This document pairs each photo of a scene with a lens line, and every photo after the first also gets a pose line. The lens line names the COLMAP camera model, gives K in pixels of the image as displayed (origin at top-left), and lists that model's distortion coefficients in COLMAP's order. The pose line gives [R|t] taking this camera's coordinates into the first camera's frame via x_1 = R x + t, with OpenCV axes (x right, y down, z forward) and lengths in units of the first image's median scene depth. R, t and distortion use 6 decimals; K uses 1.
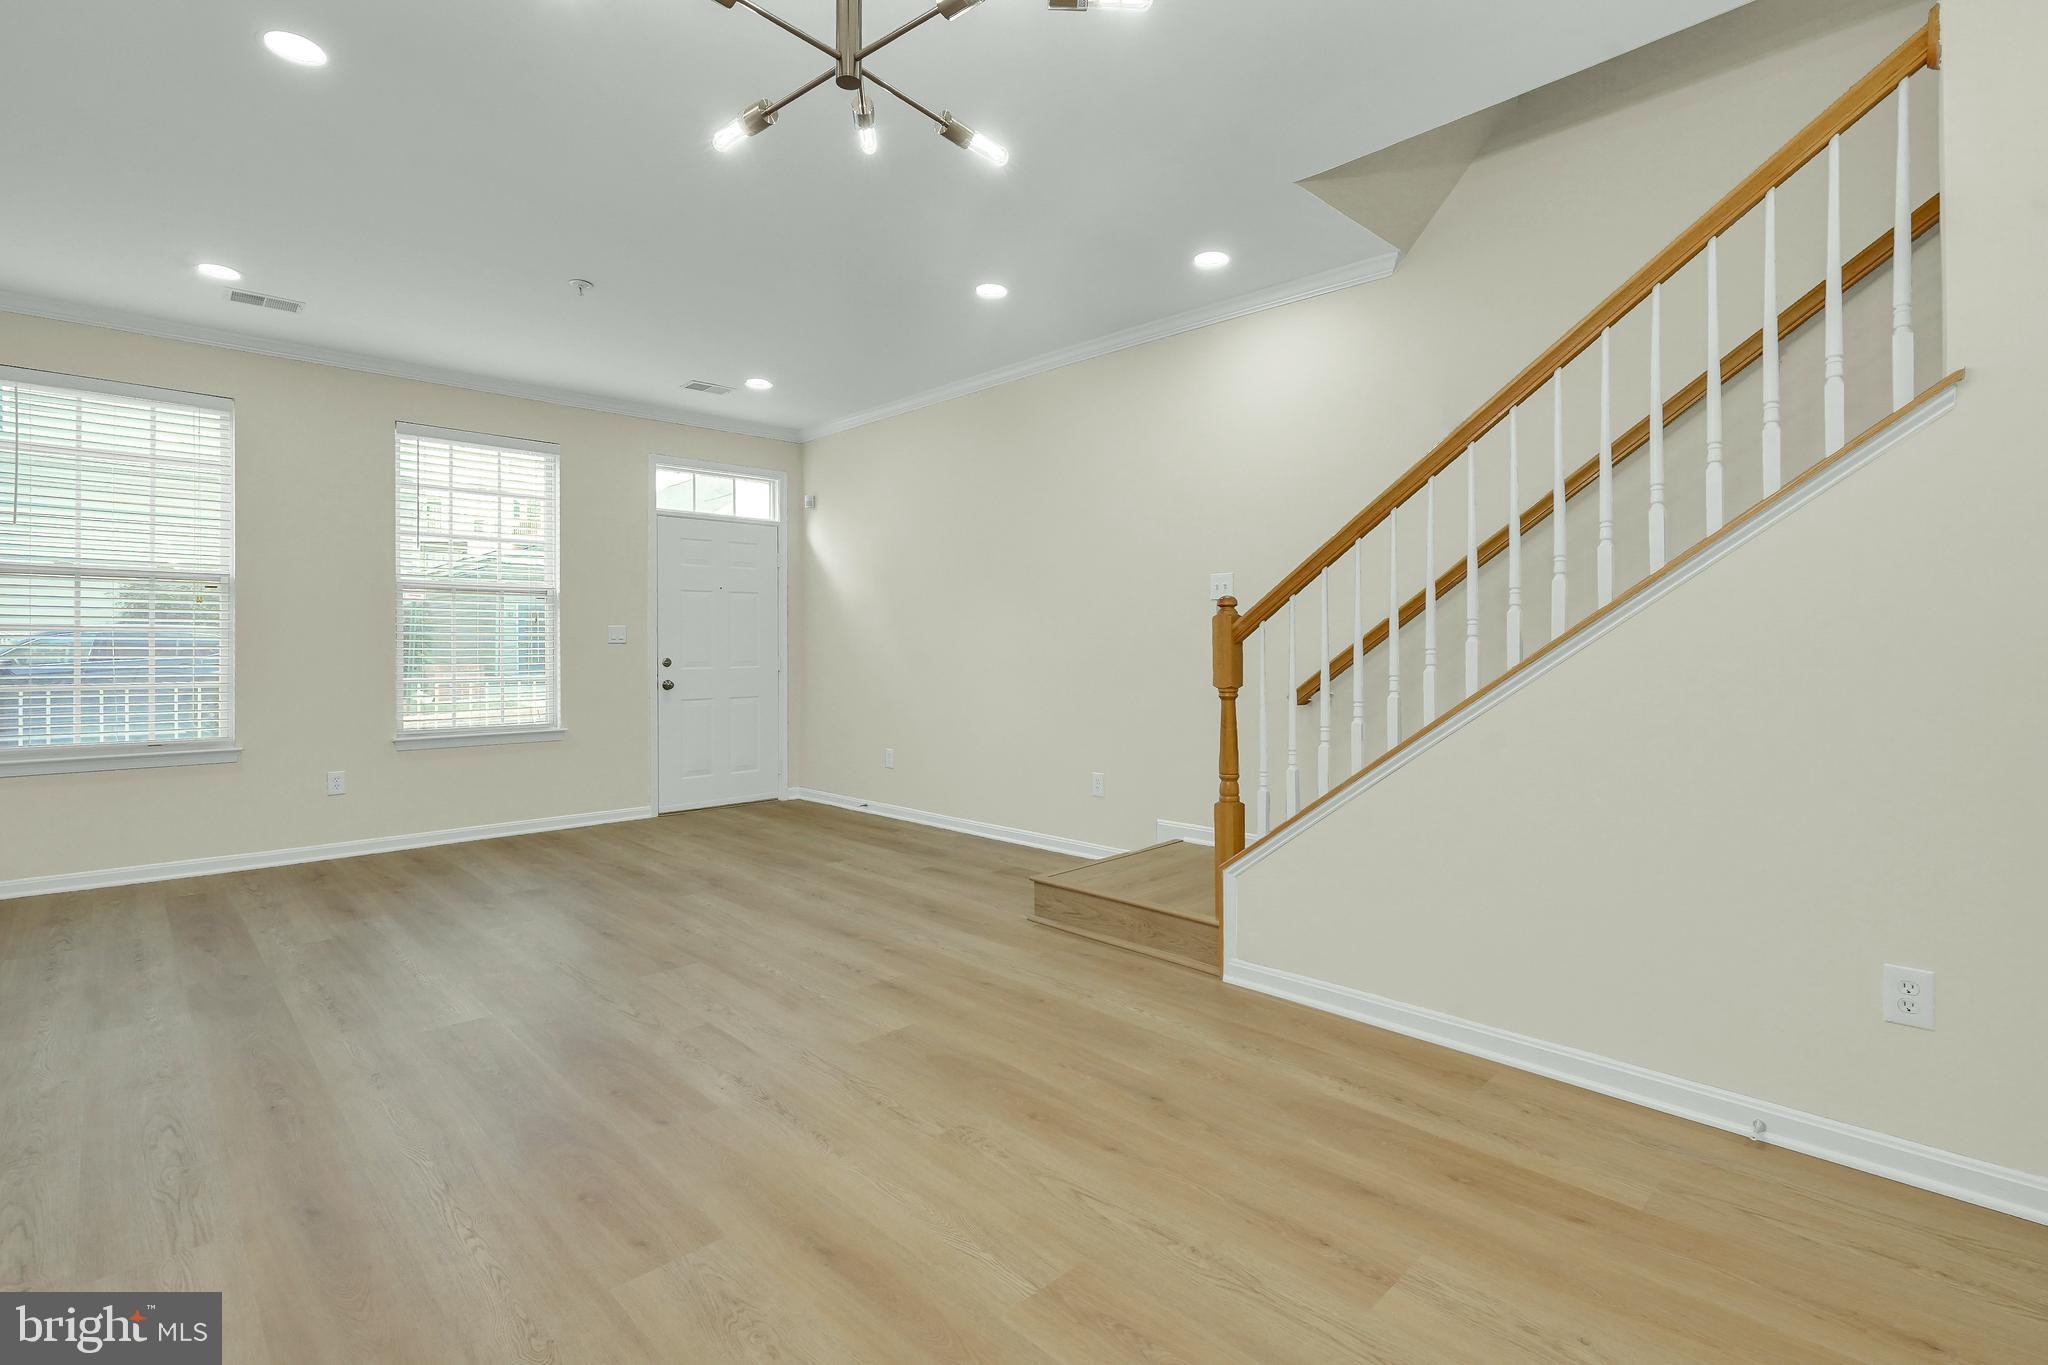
lens RADIAL K [[934.7, 0, 1024.0], [0, 934.7, 682.5], [0, 0, 1]] dist [-0.002388, 0.000250]
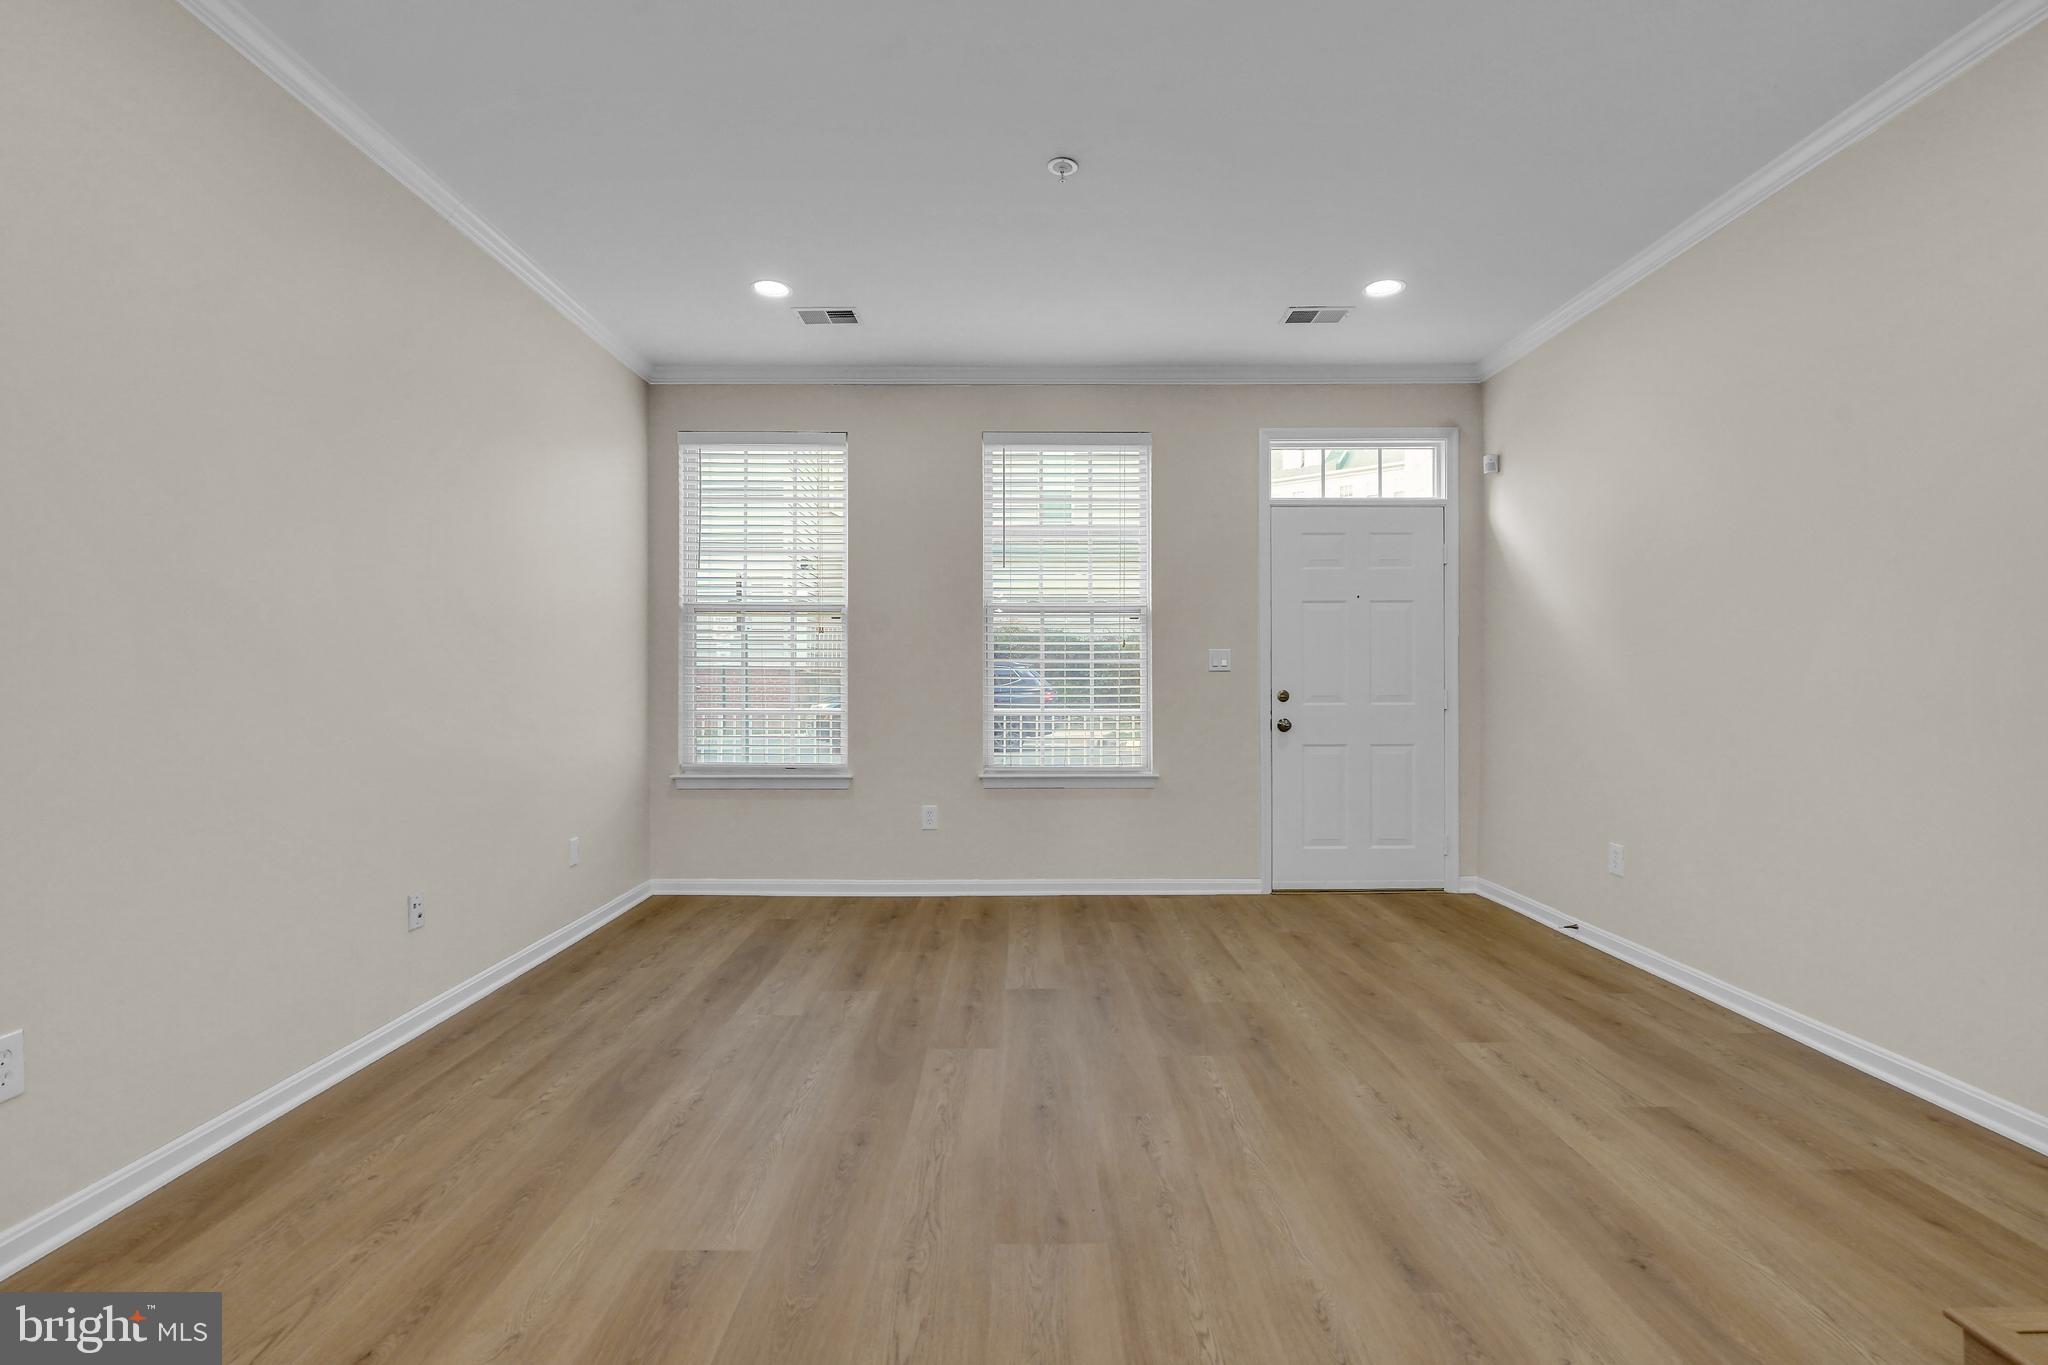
lens RADIAL K [[934.7, 0, 1024.0], [0, 934.7, 682.5], [0, 0, 1]] dist [-0.002388, 0.000250]
pose [[0.719277, 0.002096, -0.694720, -0.000023], [-0.026088, 0.999372, -0.023994, -0.009447], [0.694233, 0.035382, 0.718880, 0.329327]]
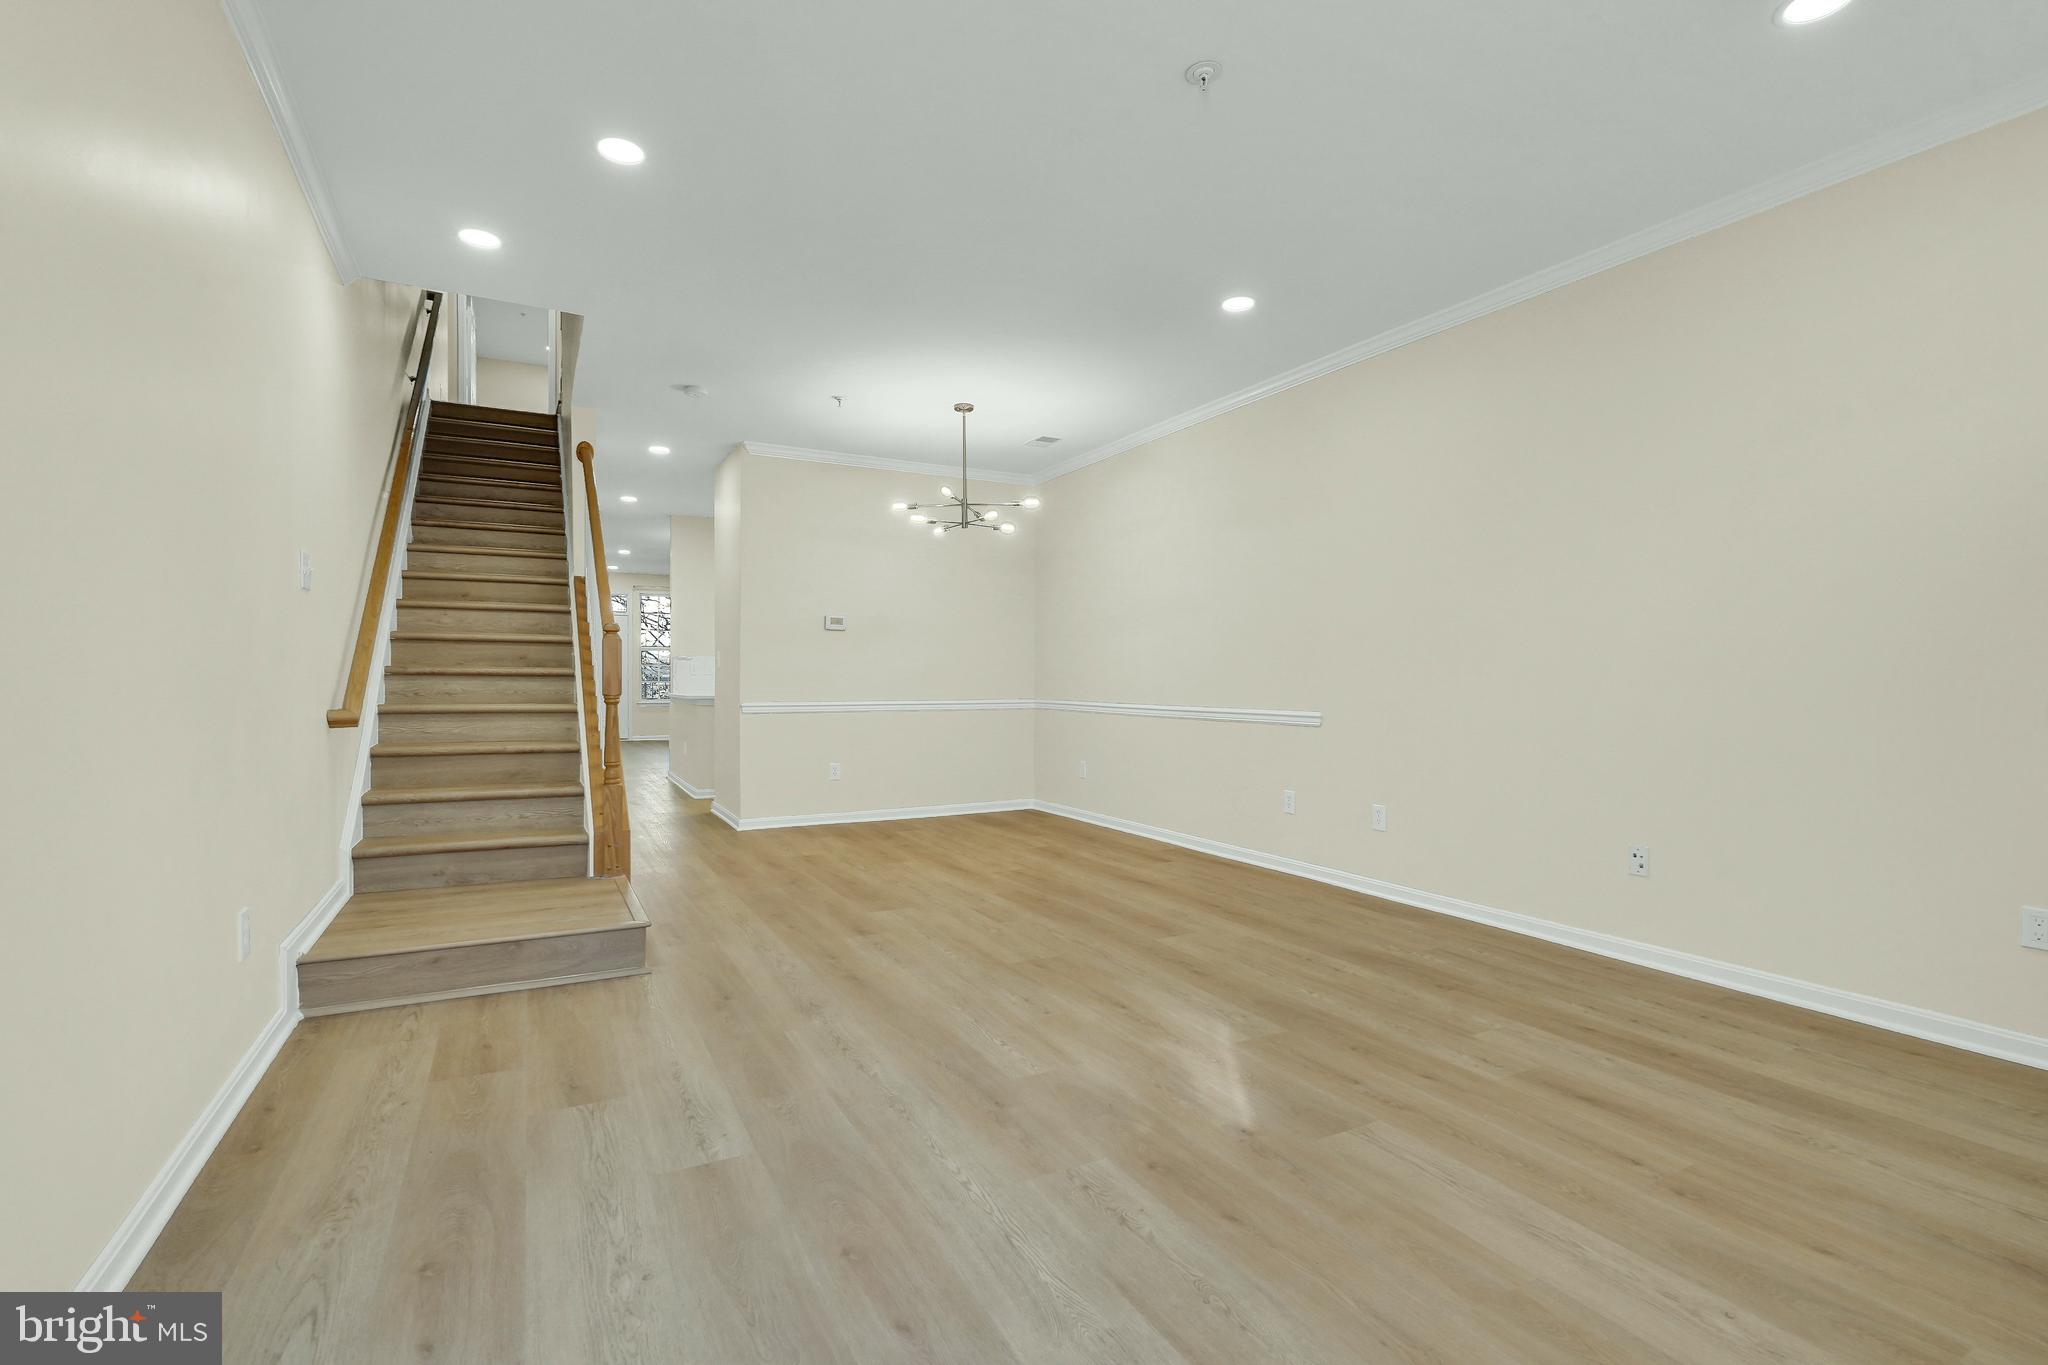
lens RADIAL K [[954.9, 0, 1020.1], [0, 954.9, 679.3], [0, 0, 1]] dist [-0.000118, 0.000255]
pose [[-0.958352, -0.000814, 0.285588, -0.389336], [0.009871, 0.999304, 0.035973, -0.031585], [-0.285418, 0.037294, -0.957677, 1.177542]]
